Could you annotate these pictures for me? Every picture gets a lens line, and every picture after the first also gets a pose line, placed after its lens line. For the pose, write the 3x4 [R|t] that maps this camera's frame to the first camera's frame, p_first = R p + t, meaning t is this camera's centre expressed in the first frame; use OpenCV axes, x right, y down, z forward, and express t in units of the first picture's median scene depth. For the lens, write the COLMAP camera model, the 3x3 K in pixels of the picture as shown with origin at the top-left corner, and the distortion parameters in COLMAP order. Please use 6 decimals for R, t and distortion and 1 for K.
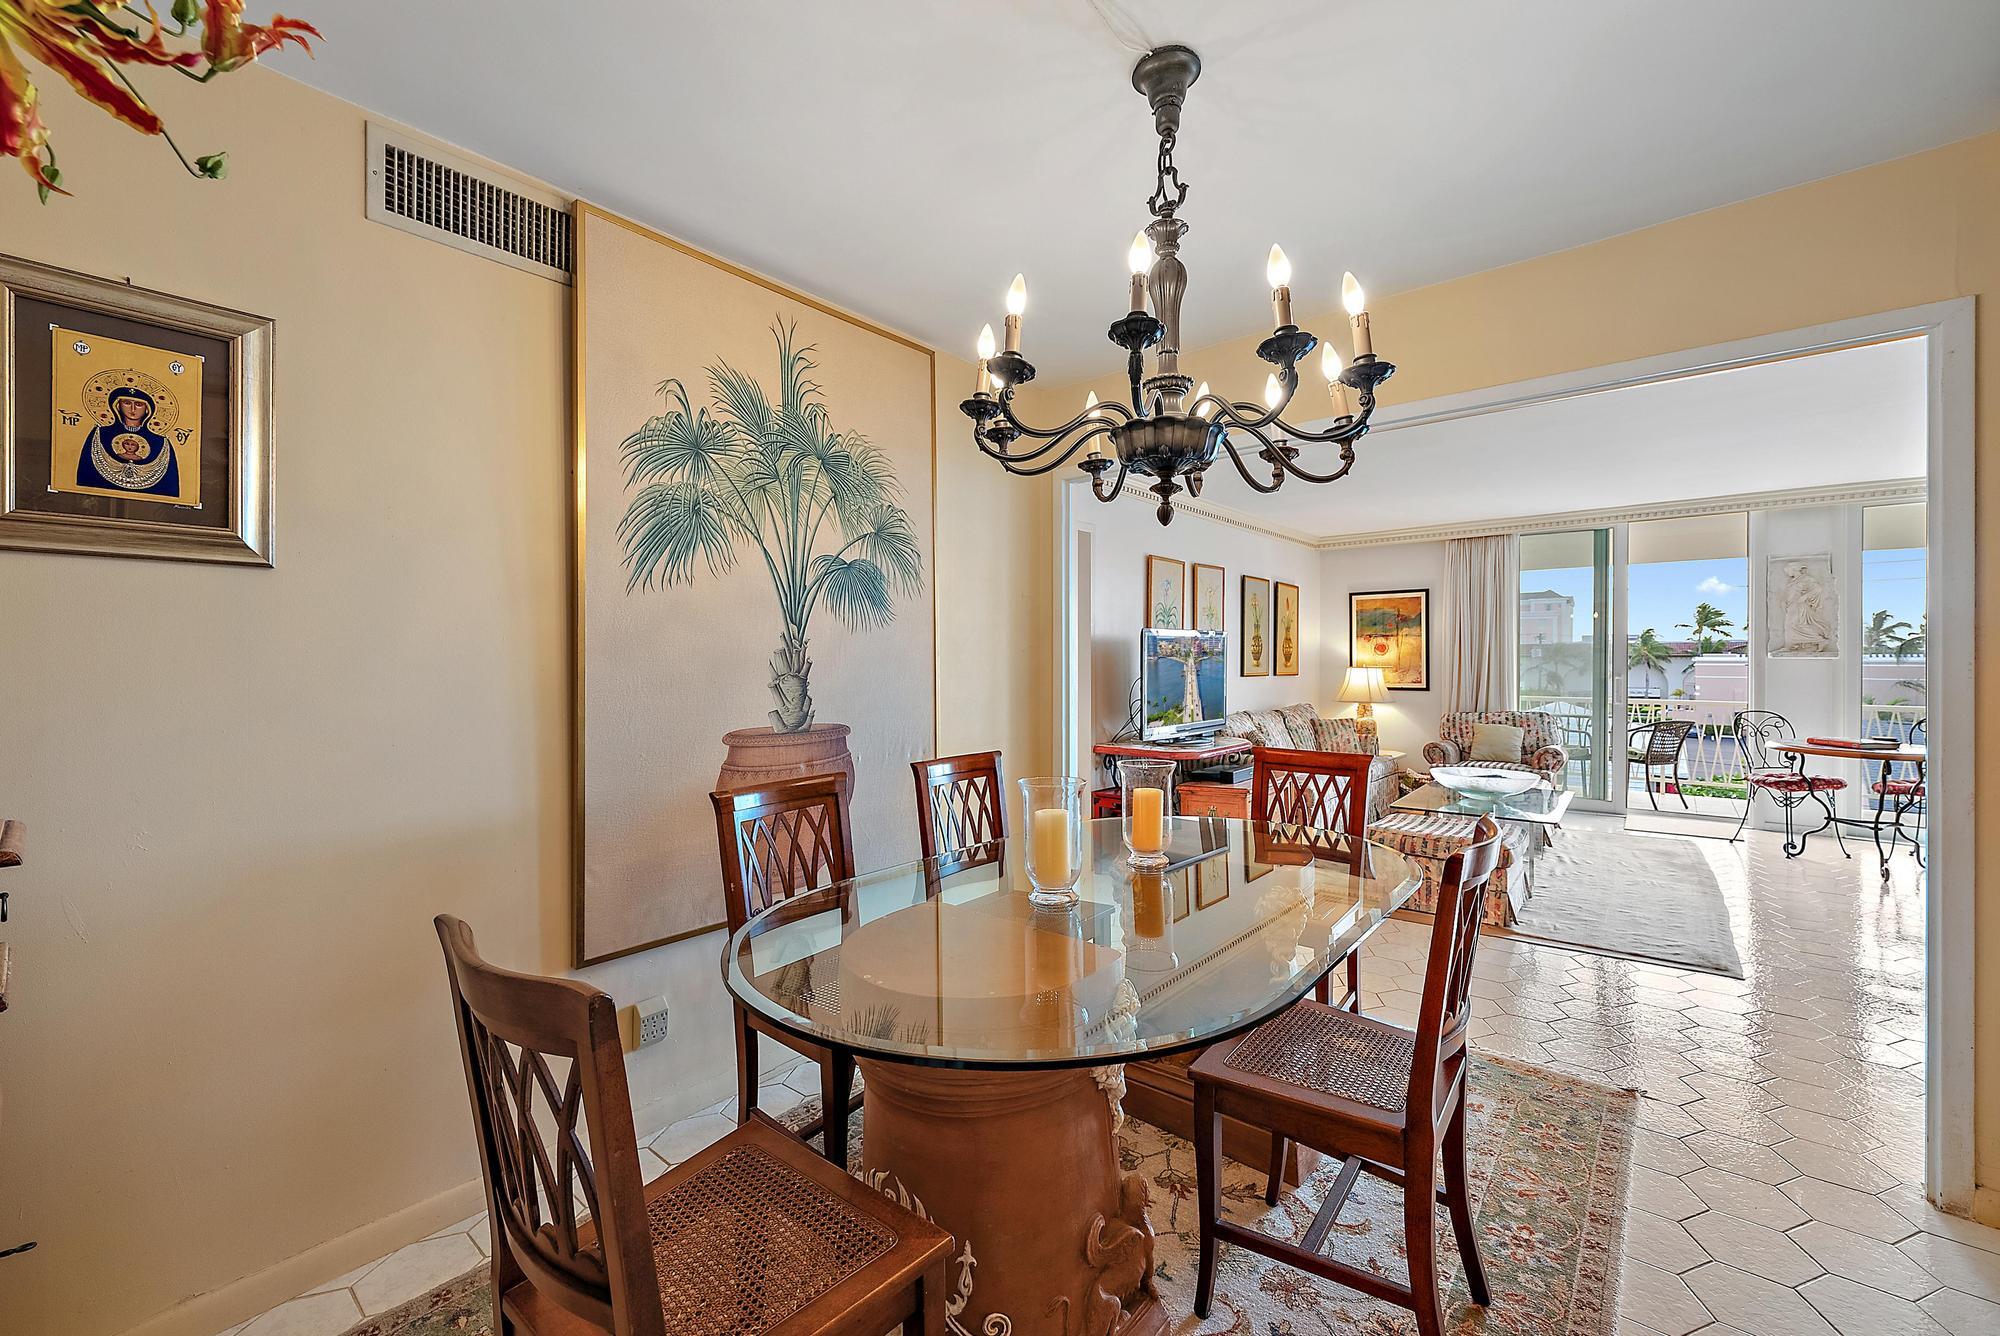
lens RADIAL K [[816.3, 0, 1004.3], [0, 816.3, 664.8], [0, 0, 1]] dist [-0.000722, -0.000037]
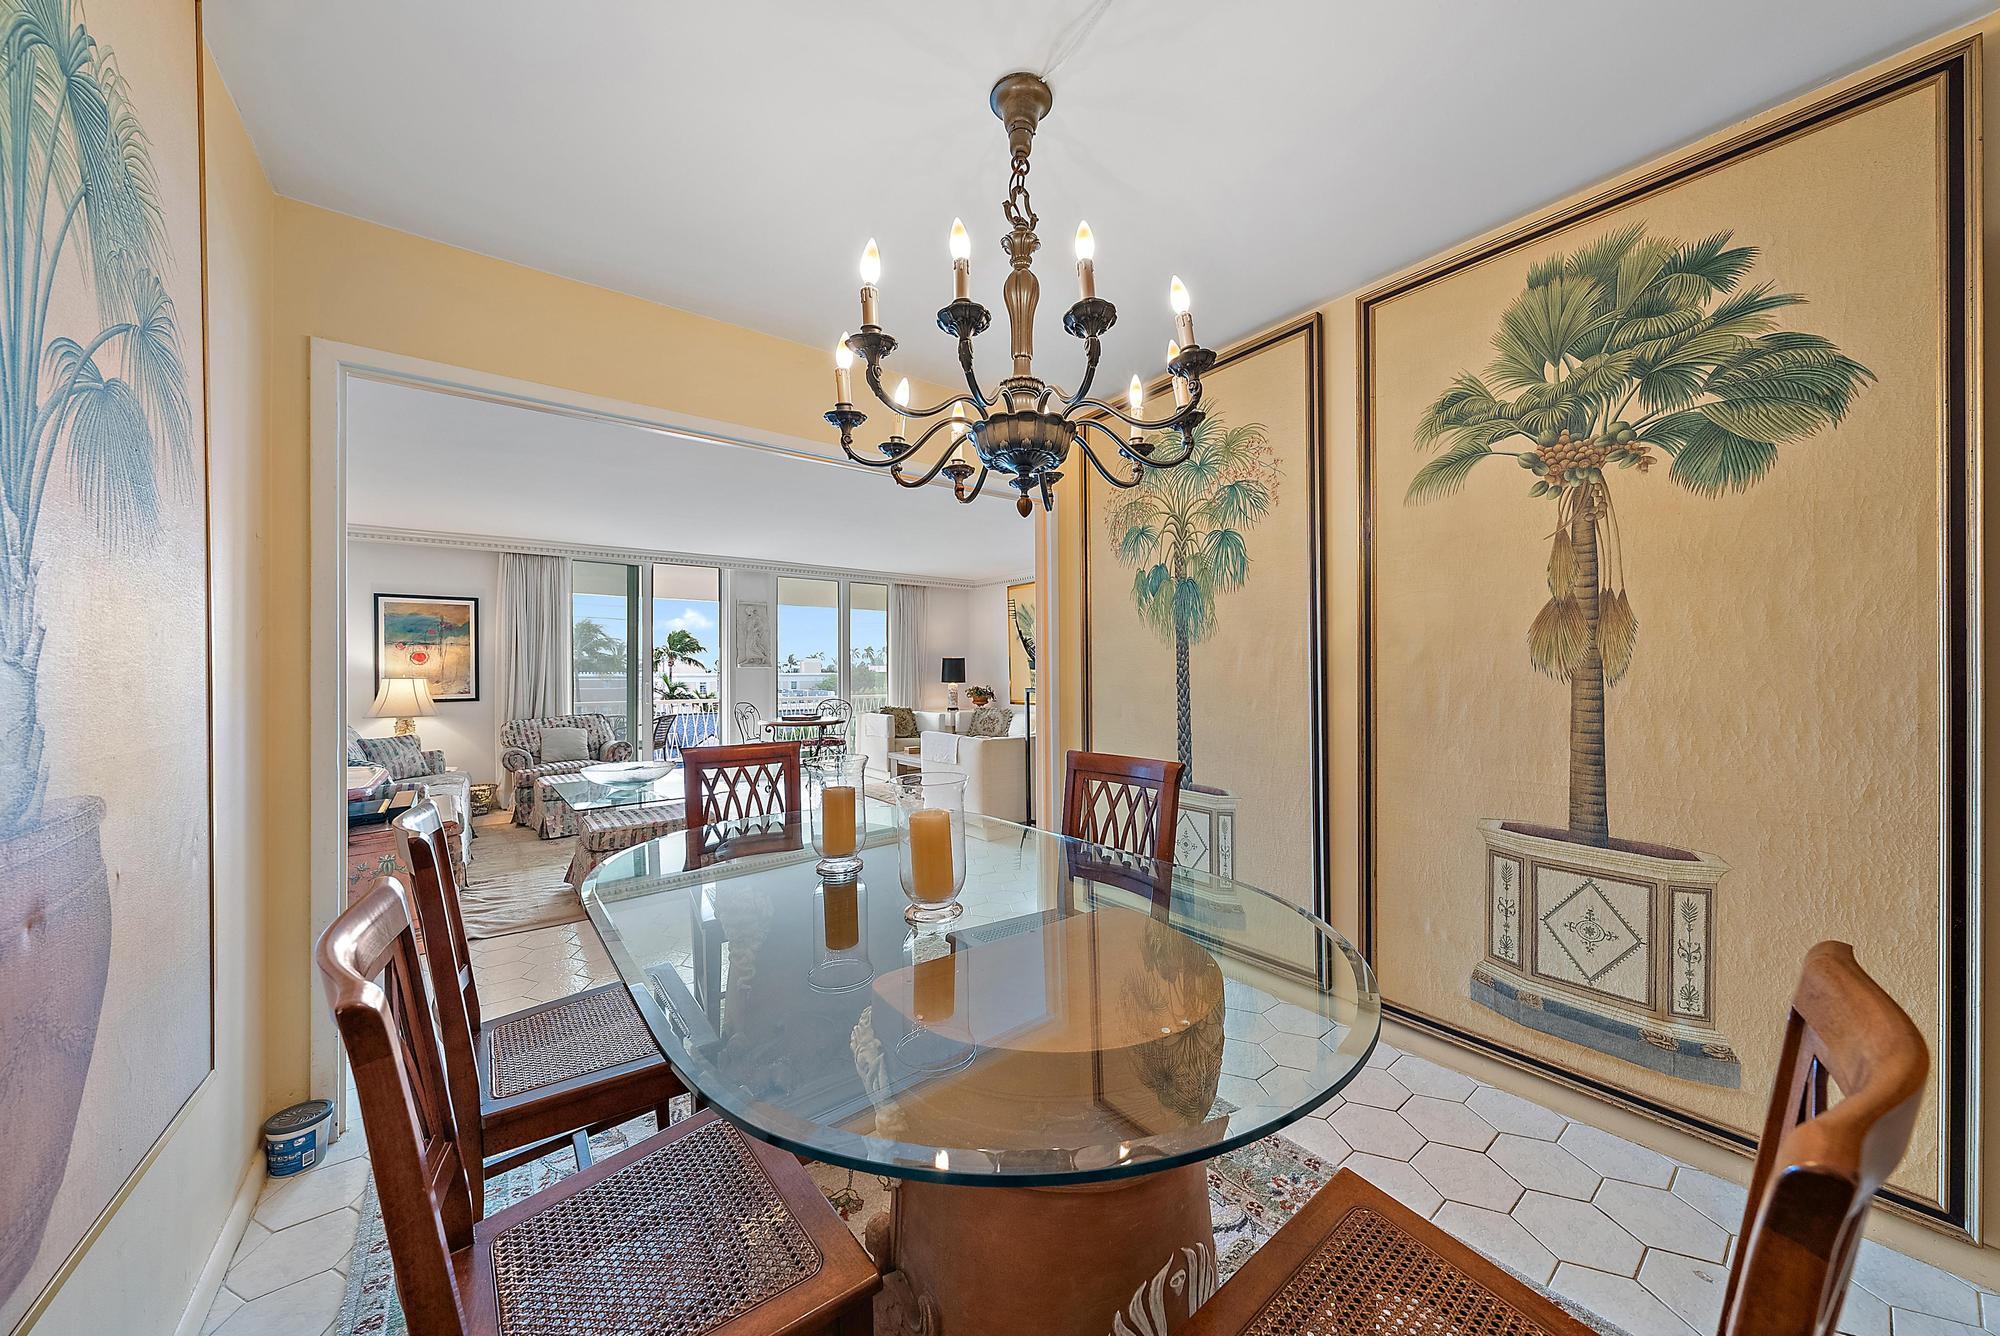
lens RADIAL K [[685.7, 0, 1007.5], [0, 685.7, 667.9], [0, 0, 1]] dist [0.001062, -0.000010]
pose [[0.212240, 0.005931, 0.977200, -0.172197], [0.013811, 0.999864, -0.009068, 0.009007], [-0.977120, 0.015420, 0.212129, 0.208254]]
